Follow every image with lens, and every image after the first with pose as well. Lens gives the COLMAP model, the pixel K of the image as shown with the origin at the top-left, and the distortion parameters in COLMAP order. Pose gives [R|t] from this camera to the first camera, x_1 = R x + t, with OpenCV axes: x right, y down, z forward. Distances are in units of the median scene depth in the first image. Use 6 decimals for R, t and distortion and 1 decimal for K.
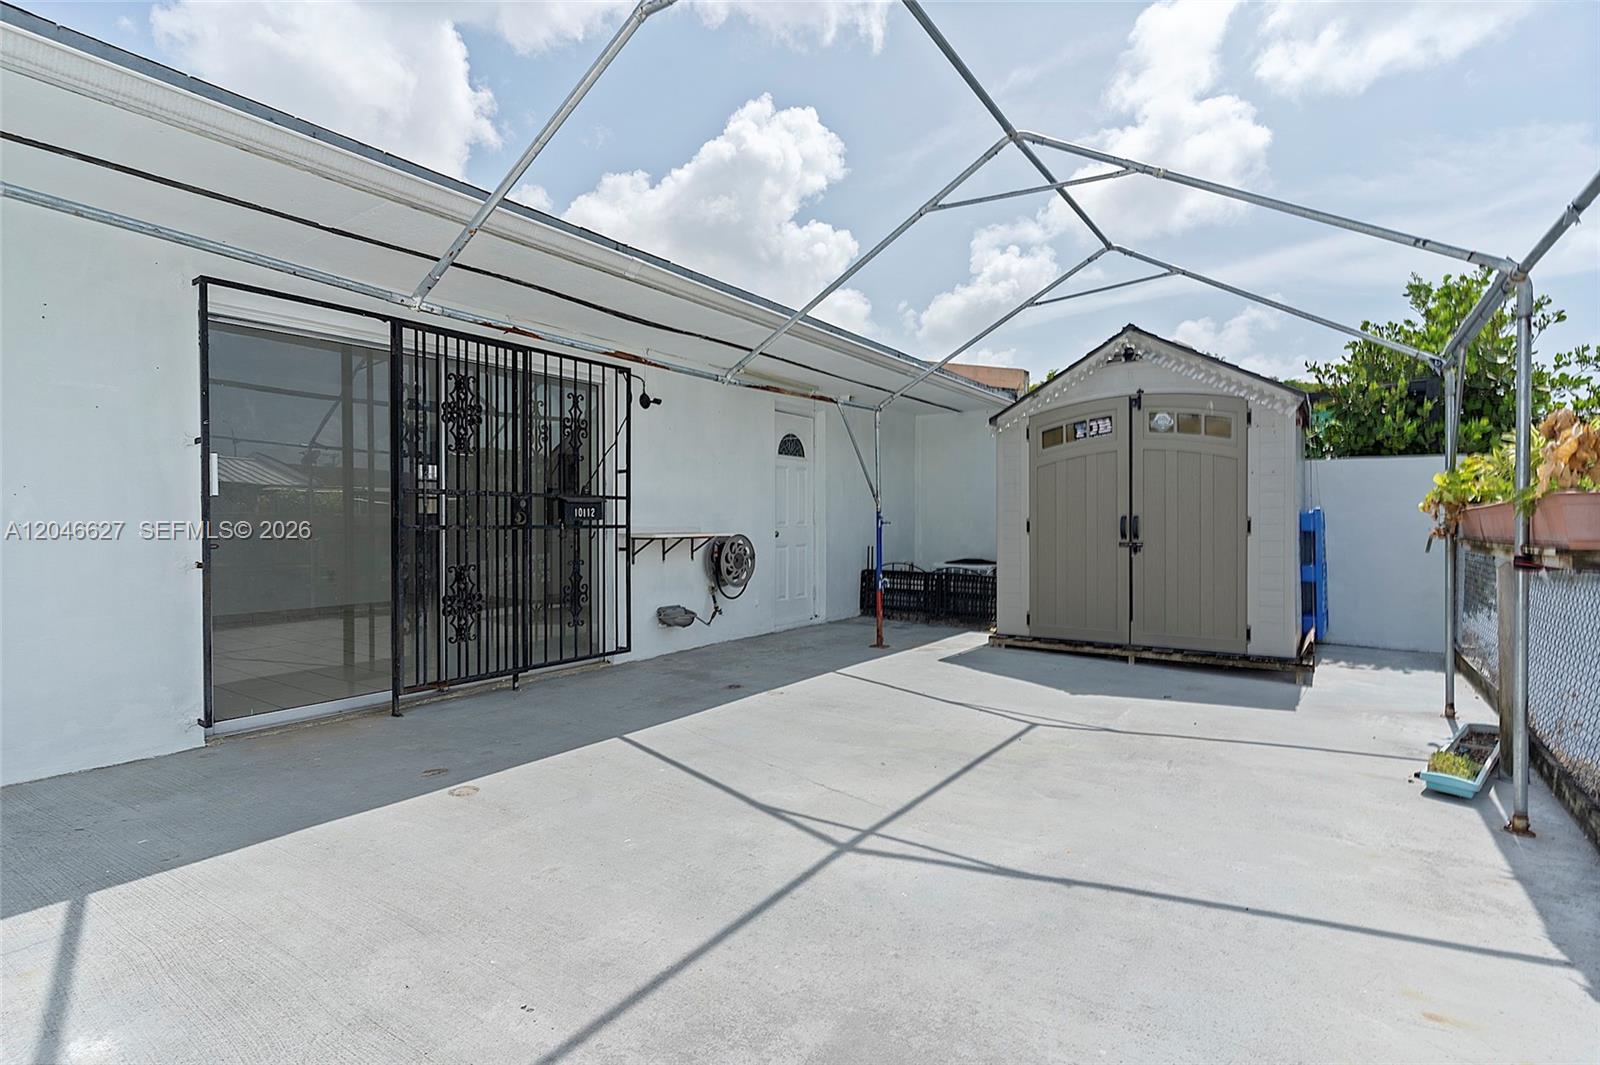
lens RADIAL K [[800.2, 0, 809.1], [0, 800.2, 501.1], [0, 0, 1]] dist [0.001098, 0.000024]
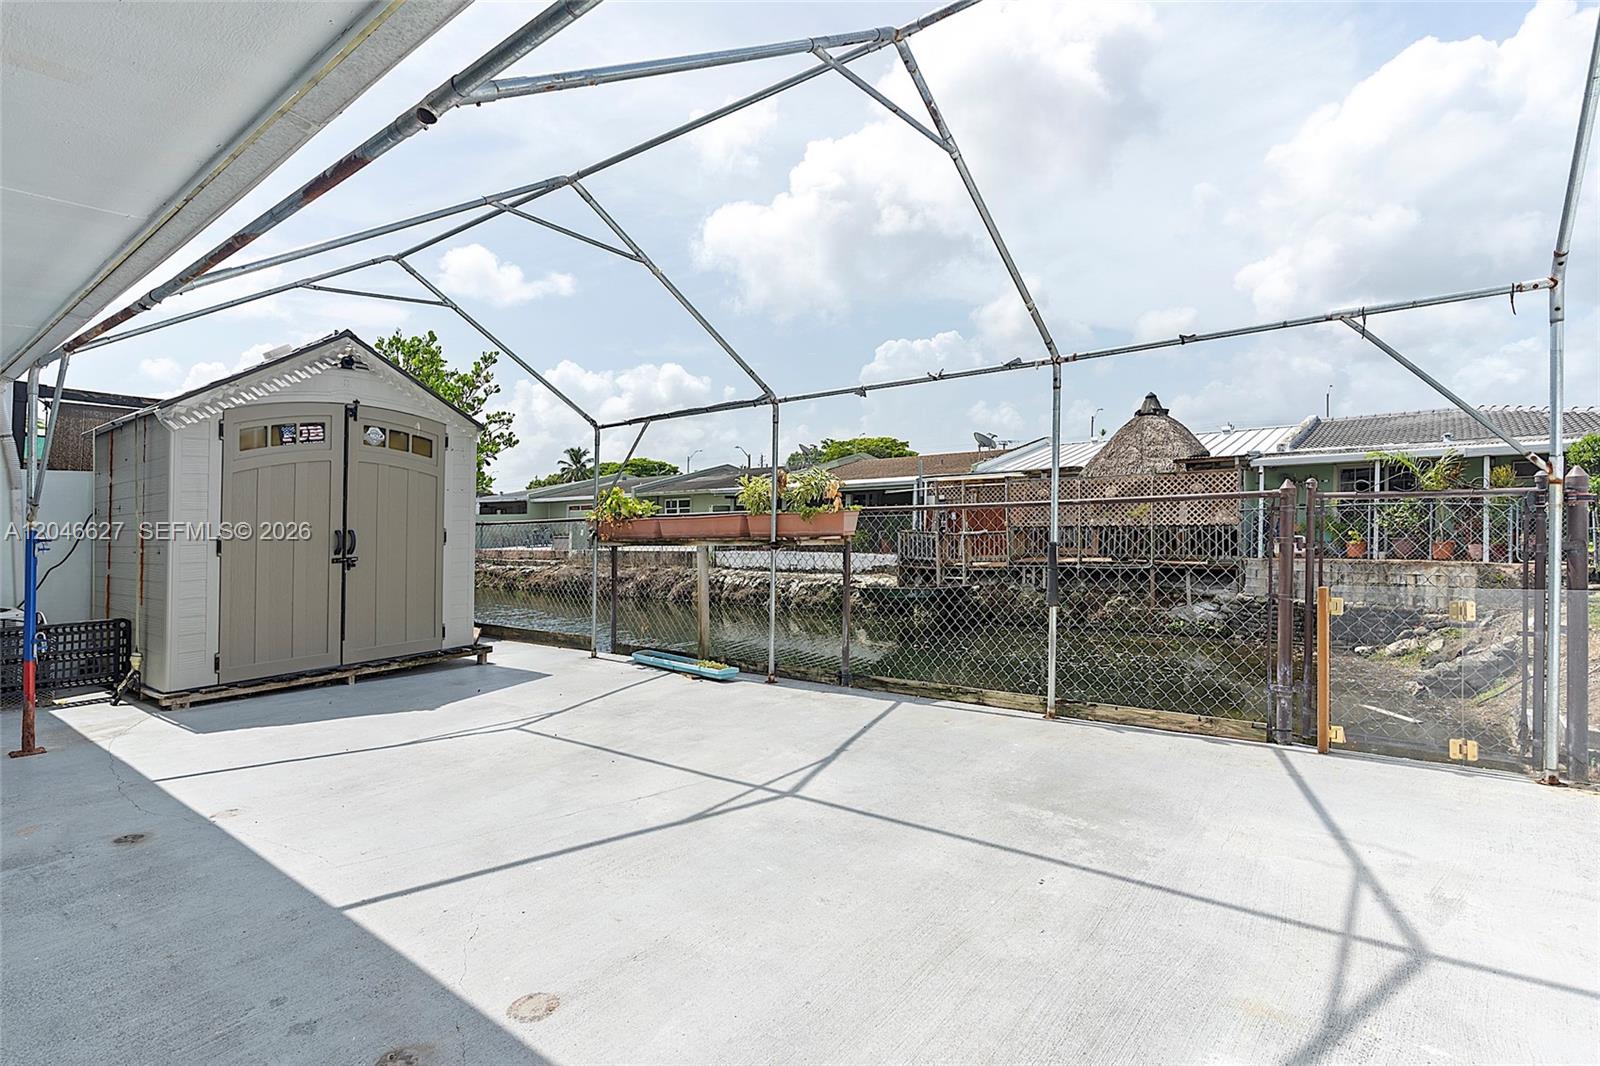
lens RADIAL K [[800.2, 0, 809.1], [0, 800.2, 501.6], [0, 0, 1]] dist [0.001098, 0.000024]
pose [[0.039557, 0.018972, 0.999037, -1.020095], [0.000280, 0.999819, -0.018998, 0.005225], [-0.999217, 0.001032, 0.039545, 0.783175]]
